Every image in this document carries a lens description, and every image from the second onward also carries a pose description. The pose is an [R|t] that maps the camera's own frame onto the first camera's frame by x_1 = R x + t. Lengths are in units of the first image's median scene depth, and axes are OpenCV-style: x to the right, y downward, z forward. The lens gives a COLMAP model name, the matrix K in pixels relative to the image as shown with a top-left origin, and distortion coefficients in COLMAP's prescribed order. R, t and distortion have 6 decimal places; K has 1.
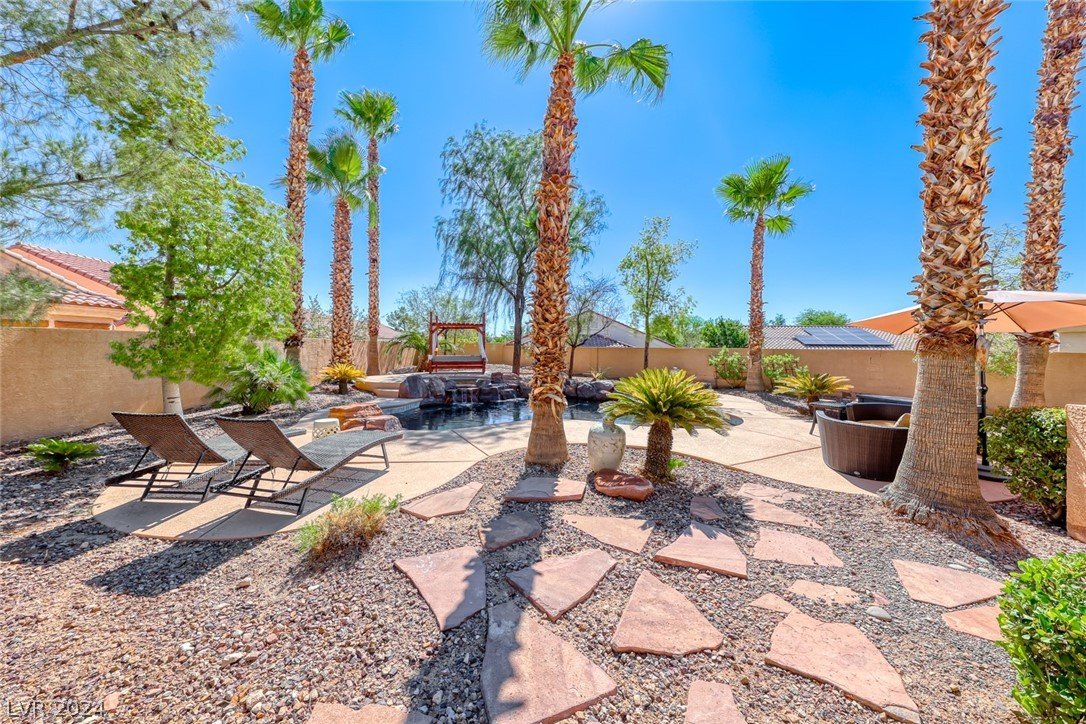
lens RADIAL K [[373.6, 0, 543.0], [0, 373.6, 362.0], [0, 0, 1]] dist [-0.000309, -0.000095]
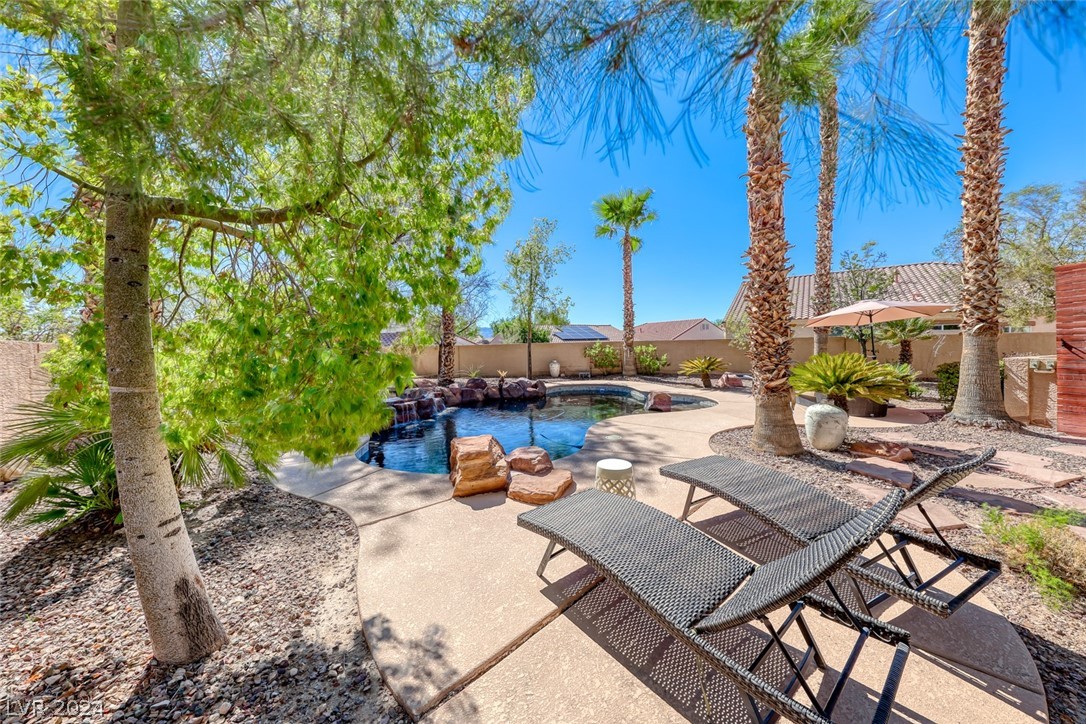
lens RADIAL K [[362.4, 0, 543.0], [0, 362.4, 362.0], [0, 0, 1]] dist [-0.000118, -0.000010]
pose [[0.794982, -0.062640, 0.603390, -0.398980], [0.059934, 0.997898, 0.024630, -0.014223], [-0.603664, 0.016584, 0.797066, 0.217743]]
